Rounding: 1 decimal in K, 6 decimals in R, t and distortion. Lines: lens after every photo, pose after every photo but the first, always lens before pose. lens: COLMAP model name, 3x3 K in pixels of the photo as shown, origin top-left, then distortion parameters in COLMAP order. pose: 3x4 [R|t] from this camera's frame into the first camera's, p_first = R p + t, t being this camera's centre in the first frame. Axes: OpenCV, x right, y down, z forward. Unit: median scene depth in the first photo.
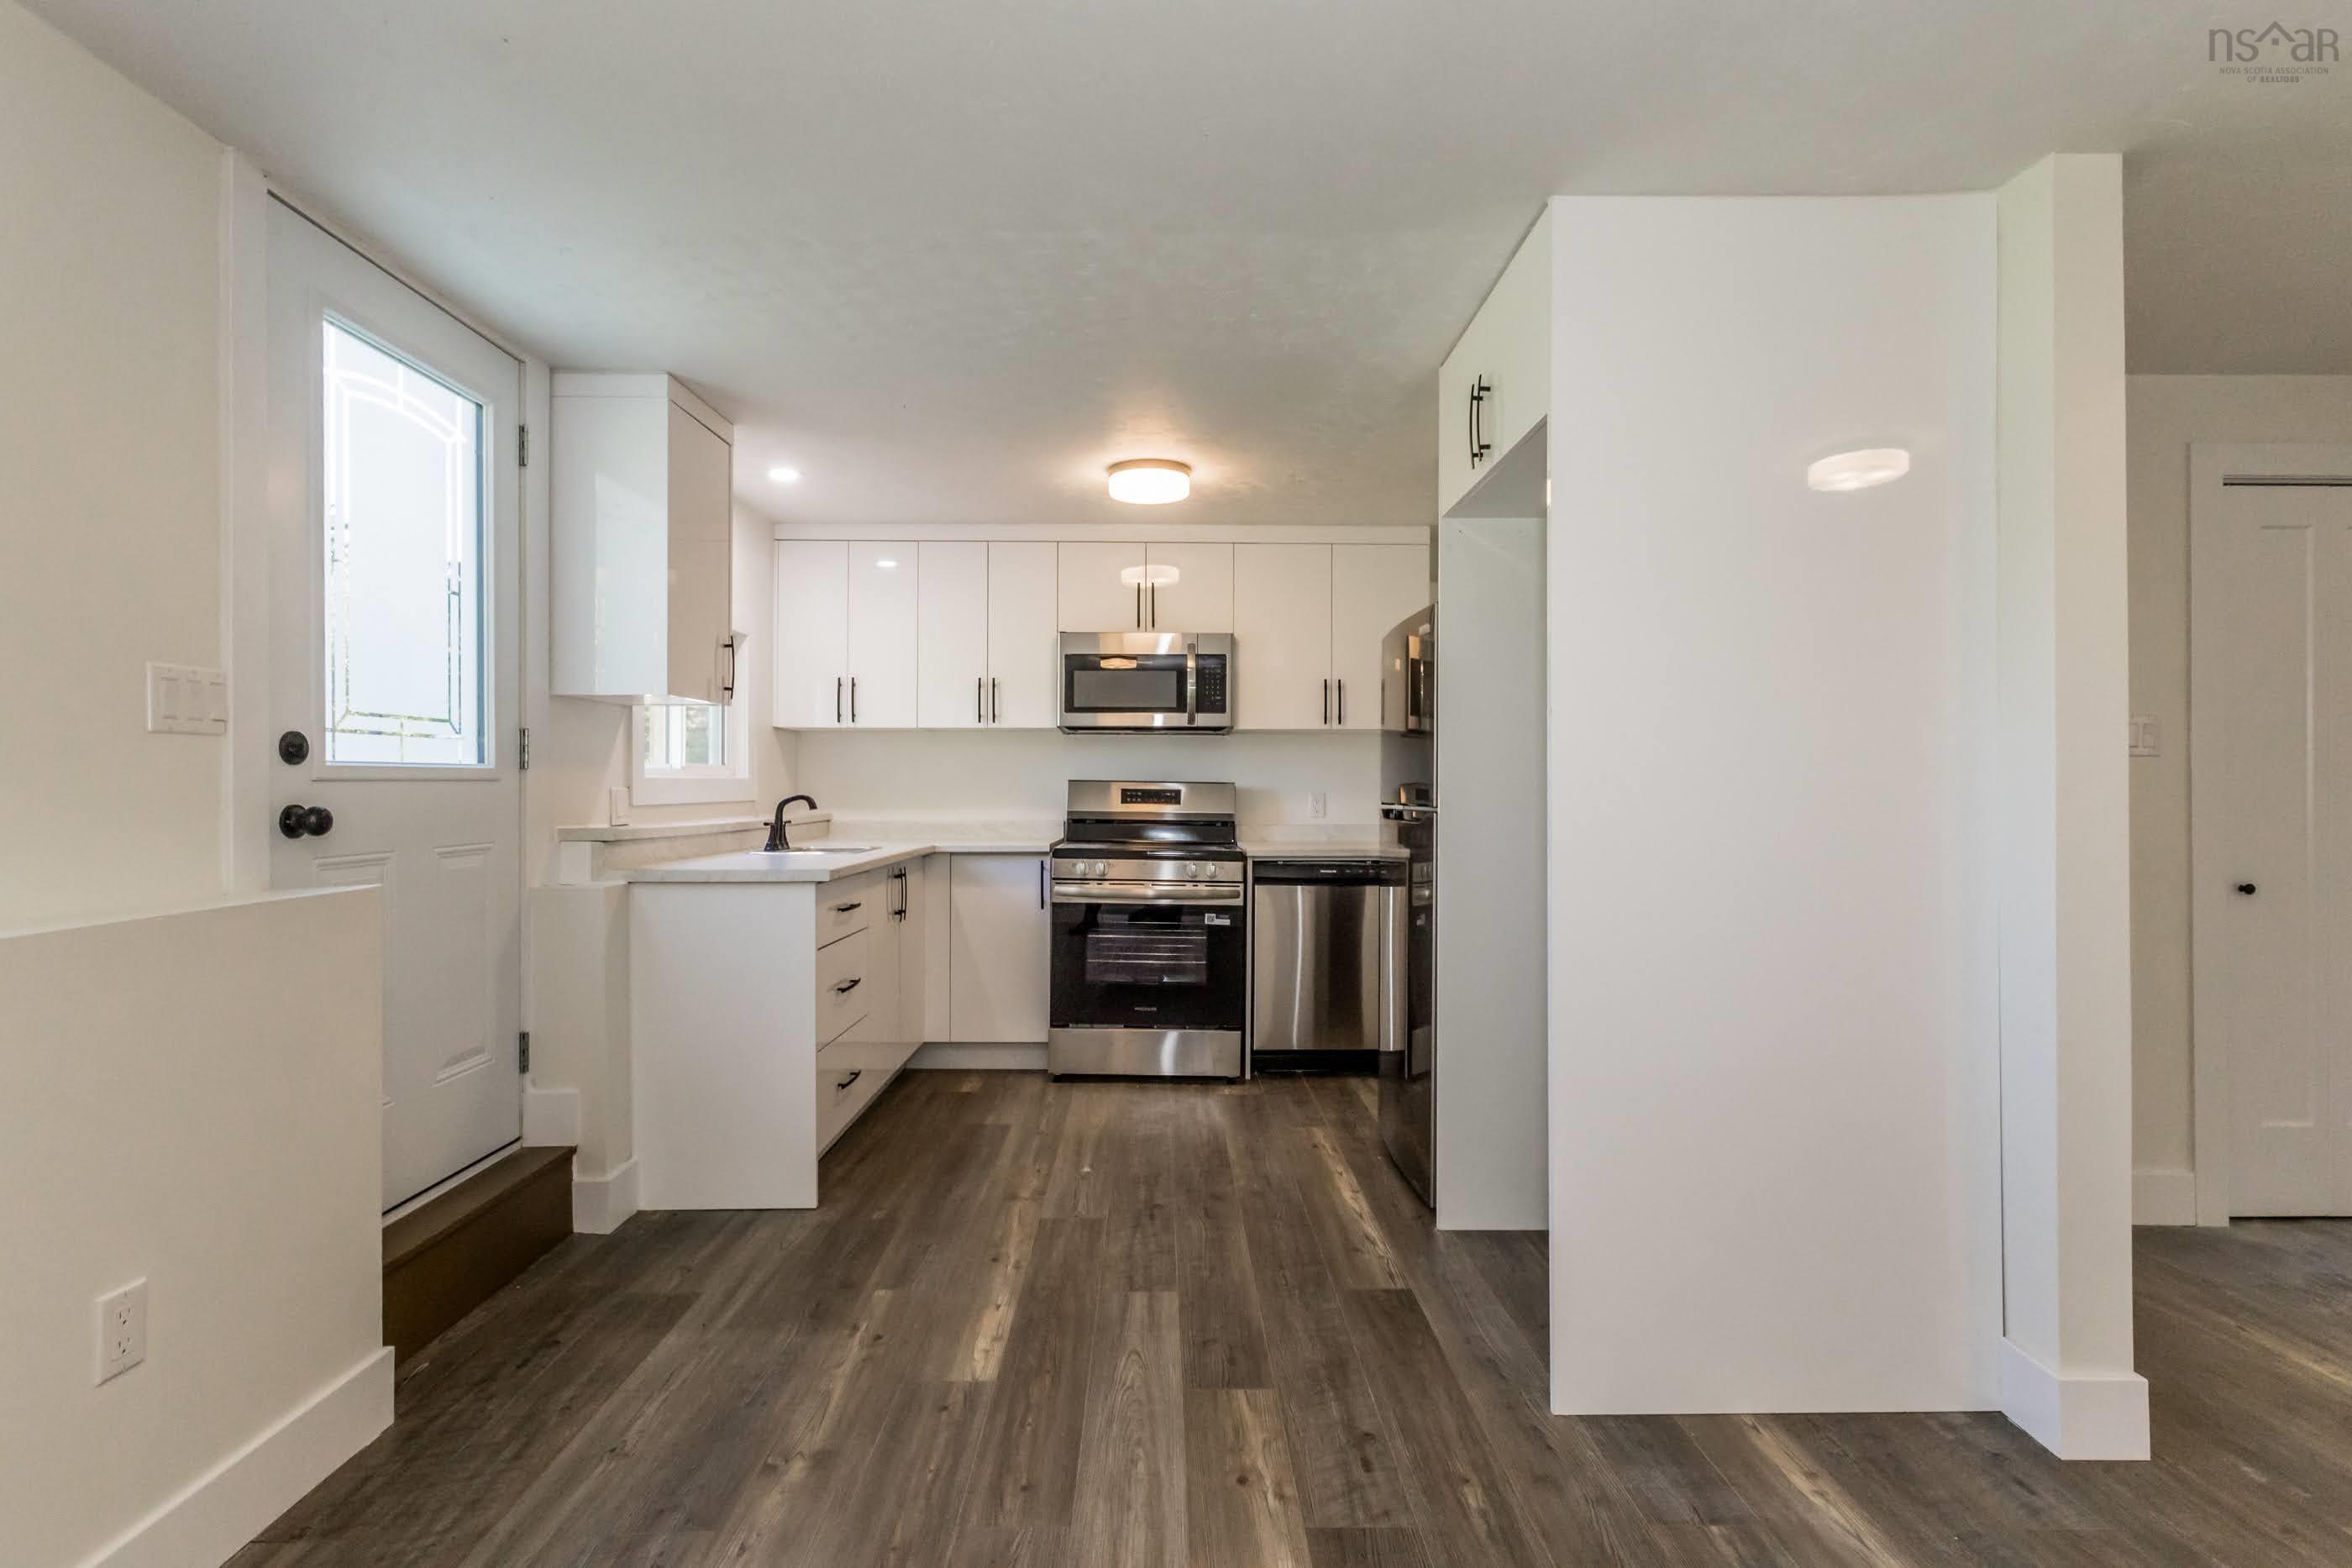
lens RADIAL K [[1078.7, 0, 1165.3], [0, 1078.7, 780.1], [0, 0, 1]] dist [0.000575, 0.000752]
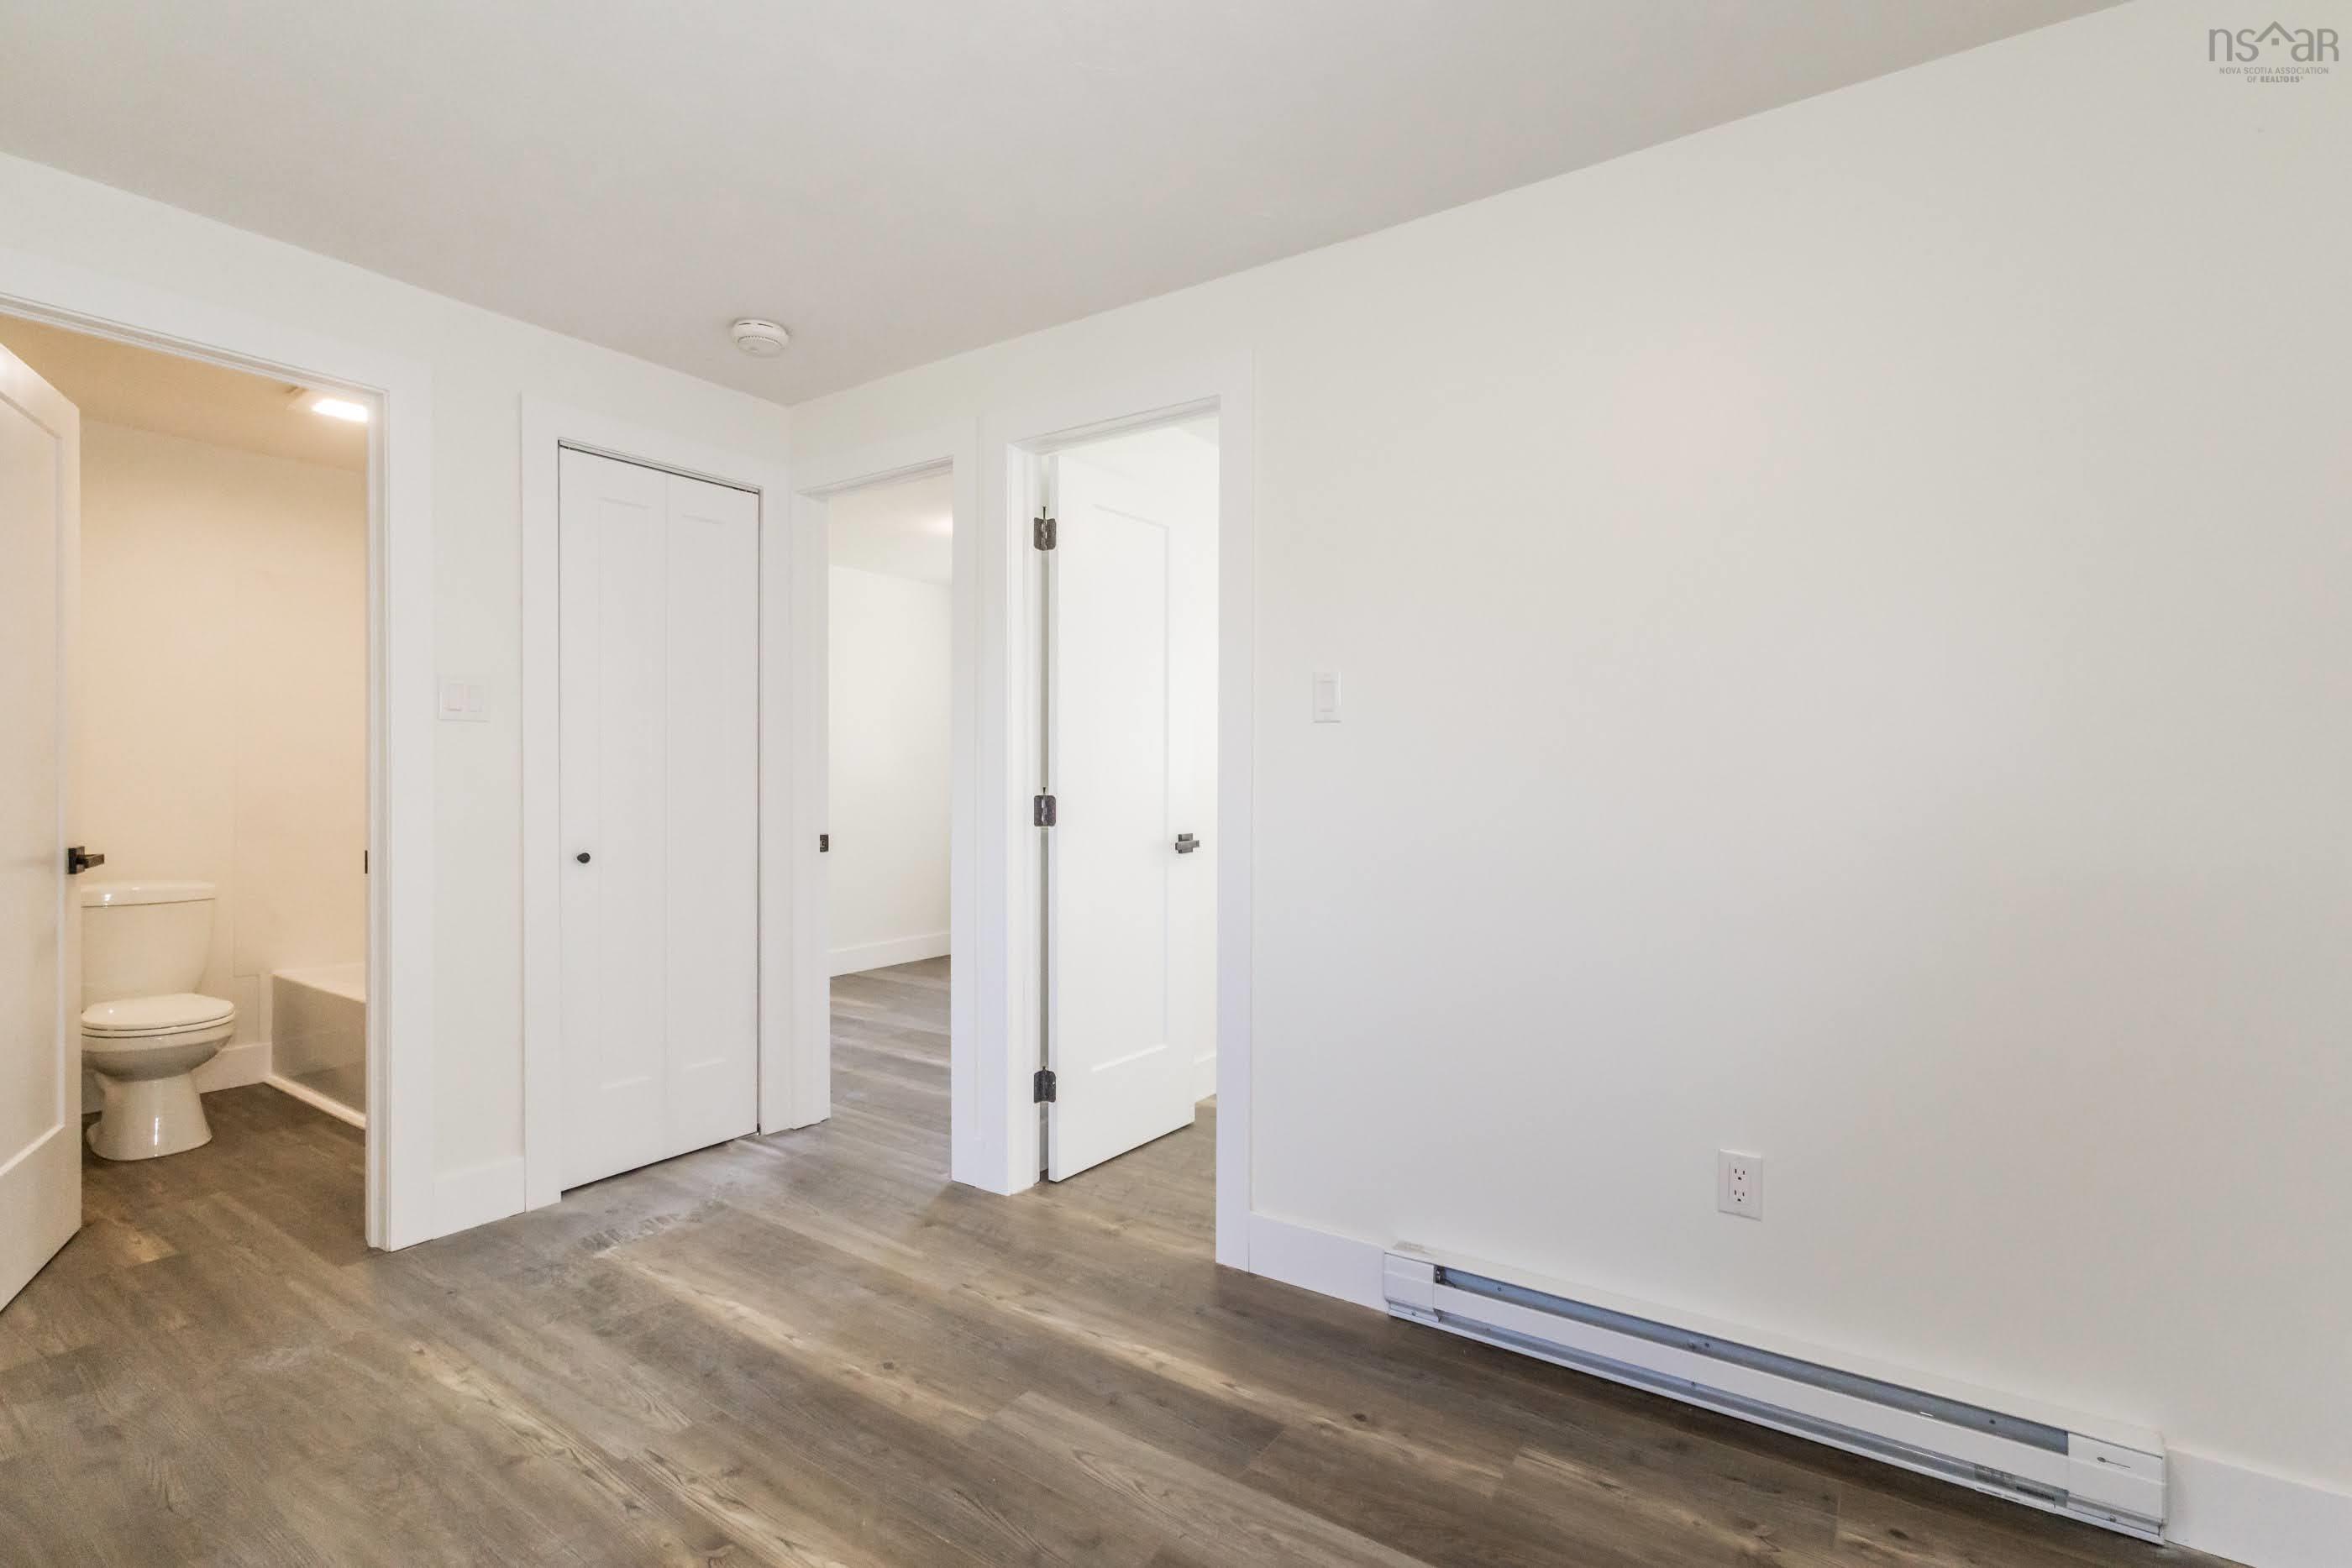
lens RADIAL K [[1078.7, 0, 1165.3], [0, 1078.7, 780.1], [0, 0, 1]] dist [0.000575, 0.000752]
pose [[0.584419, -0.008404, 0.811408, 0.465574], [-0.007019, 0.999857, 0.015412, 0.008744], [-0.811421, -0.014702, 0.584276, -0.017397]]
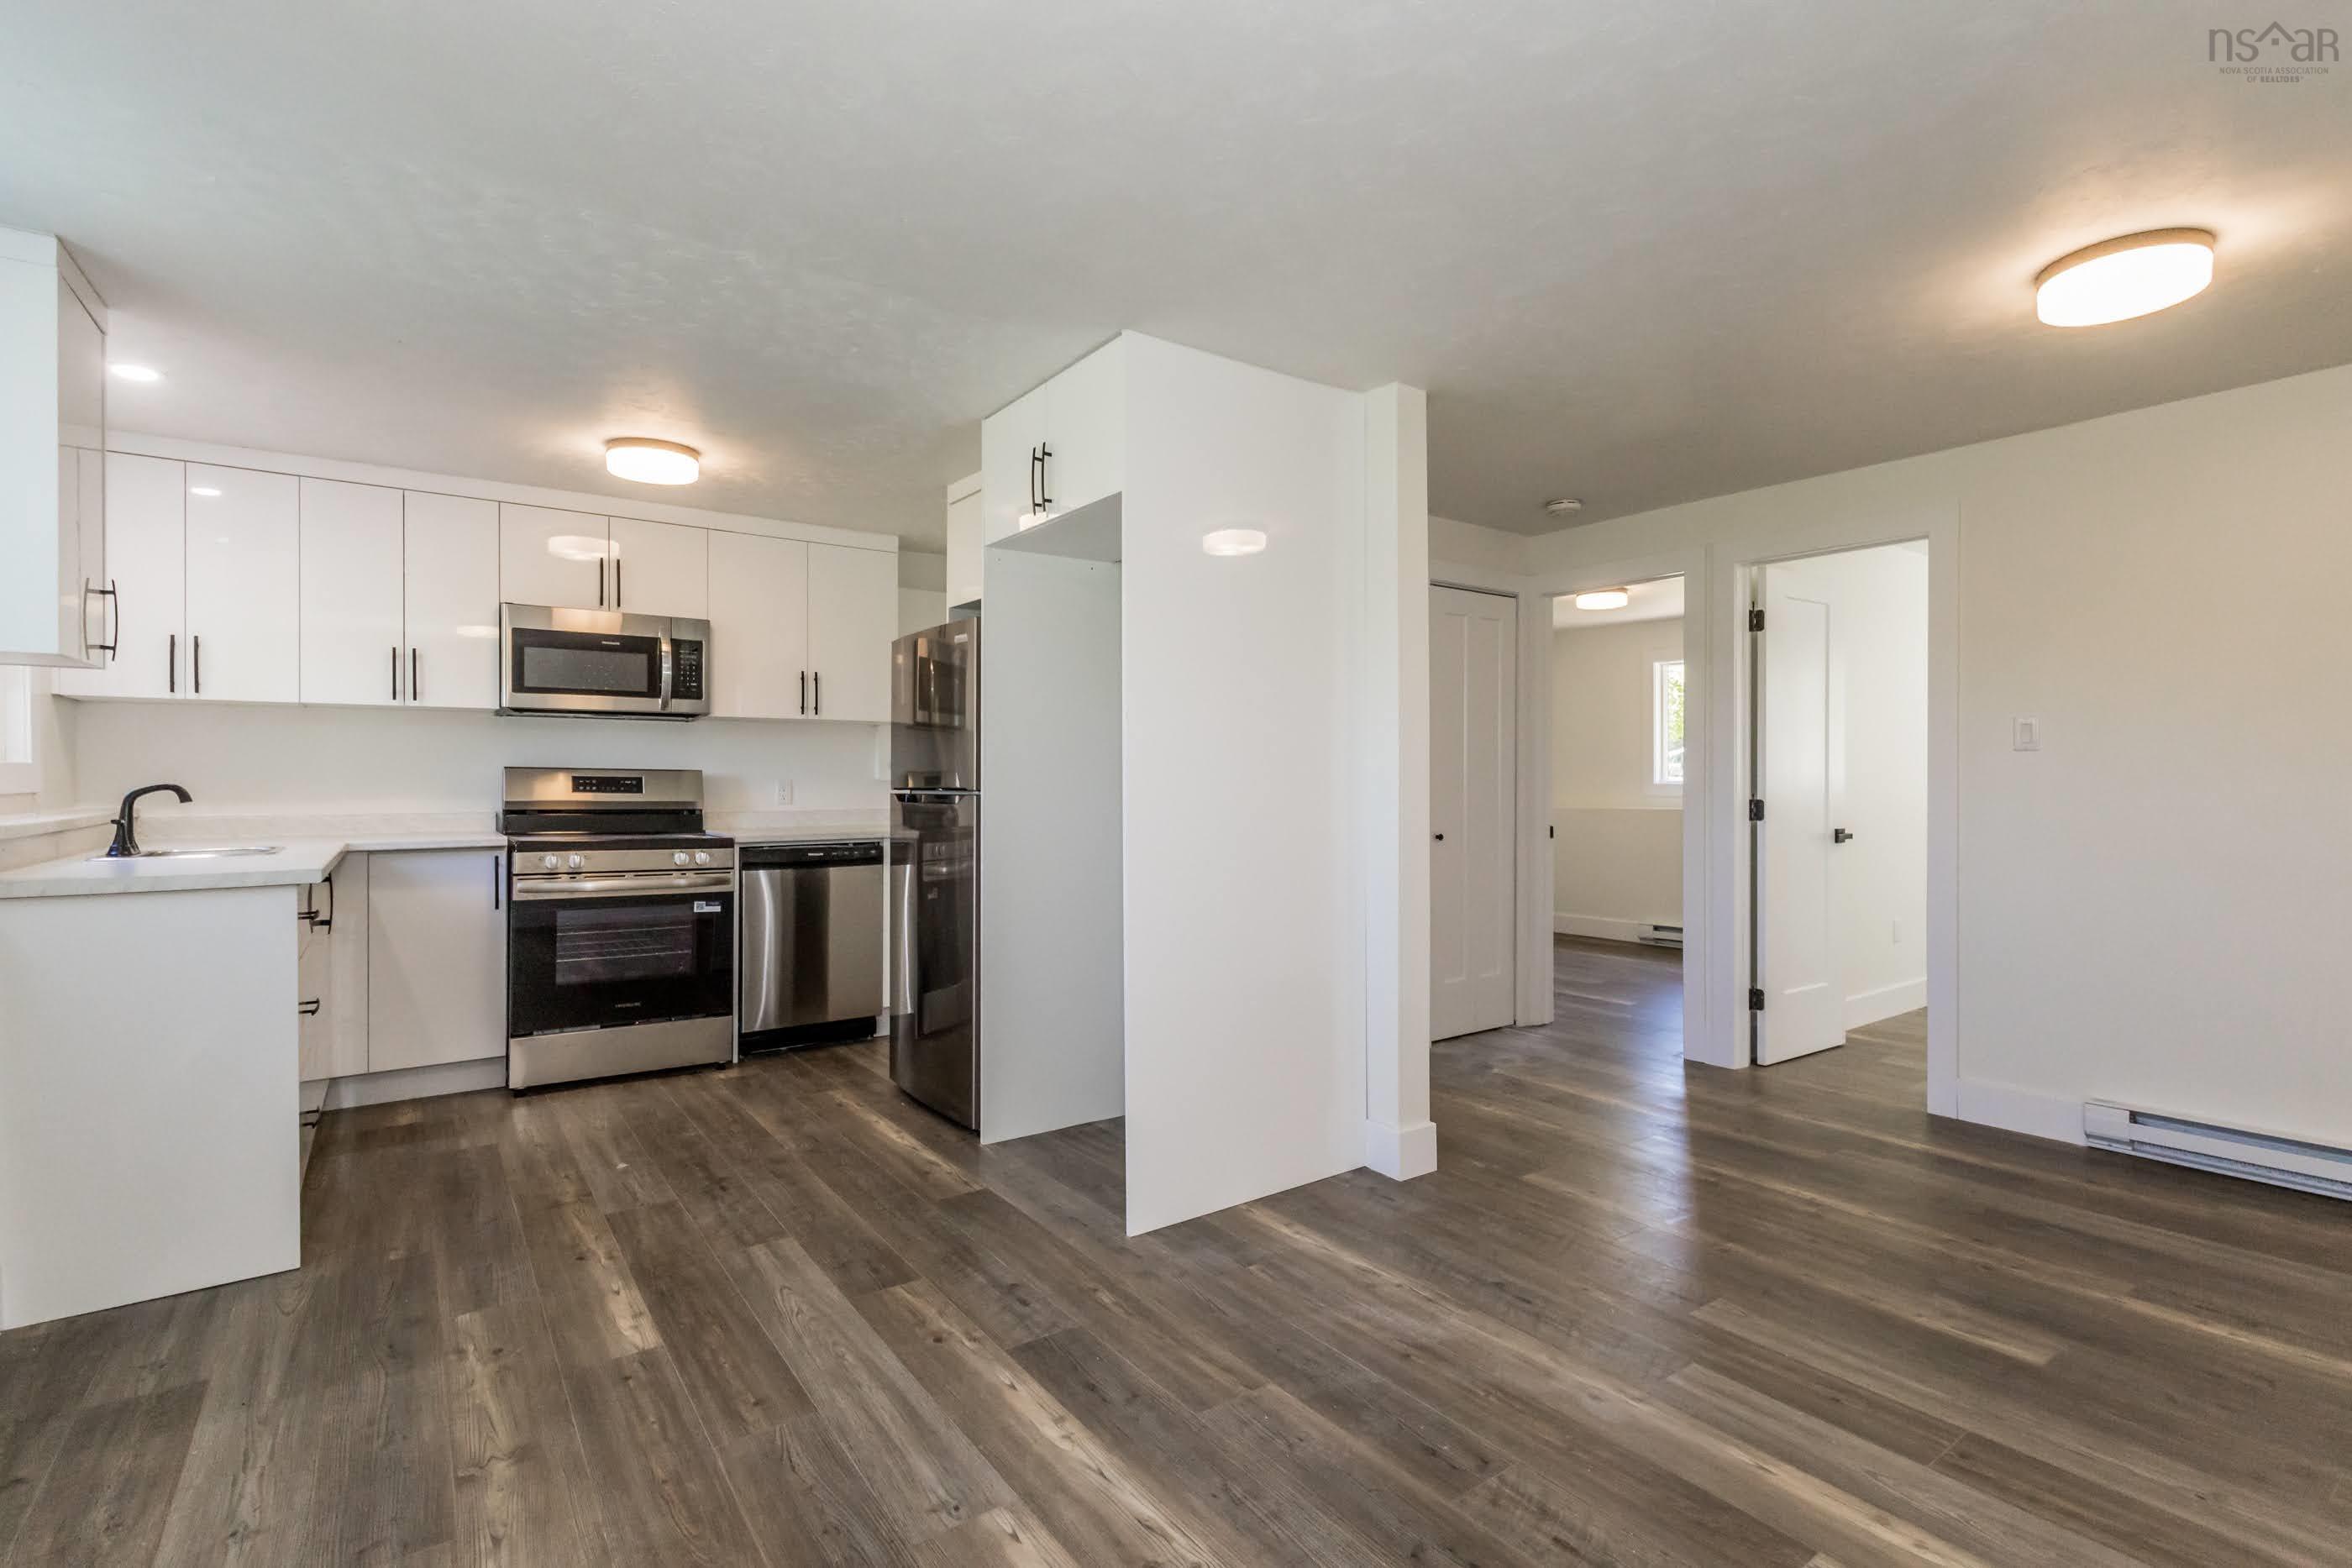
lens RADIAL K [[1078.7, 0, 1165.3], [0, 1078.7, 780.1], [0, 0, 1]] dist [0.000575, 0.000752]
pose [[0.820961, -0.002958, 0.570977, -0.233644], [-0.002403, 0.999960, 0.008635, 0.002983], [-0.570980, -0.008461, 0.820920, -0.080695]]
